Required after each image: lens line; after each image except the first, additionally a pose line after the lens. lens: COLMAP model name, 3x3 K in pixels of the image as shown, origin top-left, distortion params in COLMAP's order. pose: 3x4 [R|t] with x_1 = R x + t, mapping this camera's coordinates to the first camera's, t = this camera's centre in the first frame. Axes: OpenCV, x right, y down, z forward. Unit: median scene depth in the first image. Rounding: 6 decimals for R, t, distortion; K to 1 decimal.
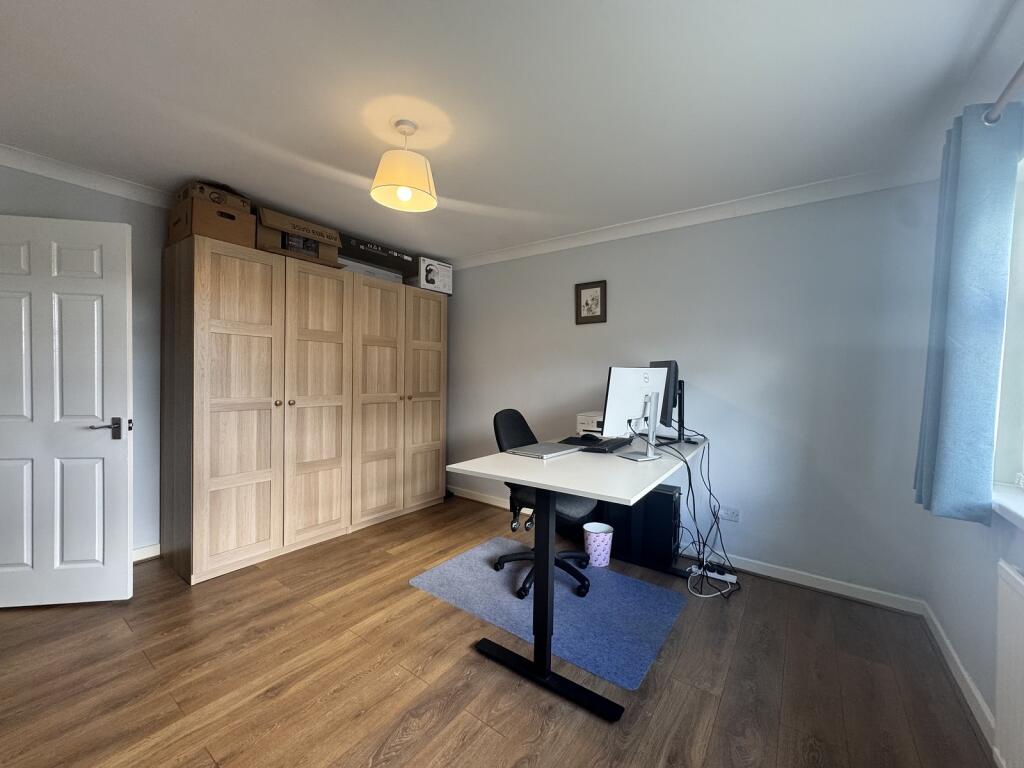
lens RADIAL K [[406.6, 0, 512.0], [0, 406.6, 384.0], [0, 0, 1]] dist [-0.001299, -0.000087]
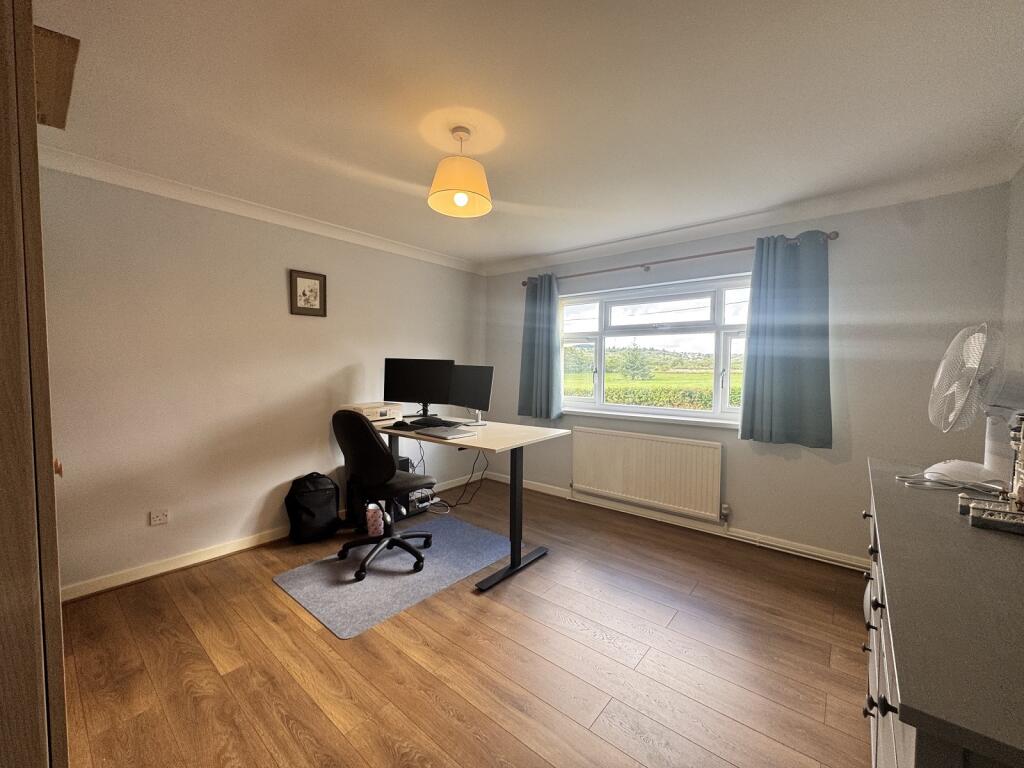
lens RADIAL K [[406.6, 0, 512.0], [0, 406.6, 384.0], [0, 0, 1]] dist [-0.001299, -0.000087]
pose [[0.071004, -0.060841, 0.995619, -0.822333], [0.013181, 0.998108, 0.060053, -0.044366], [-0.997389, 0.008859, 0.071672, 0.511533]]
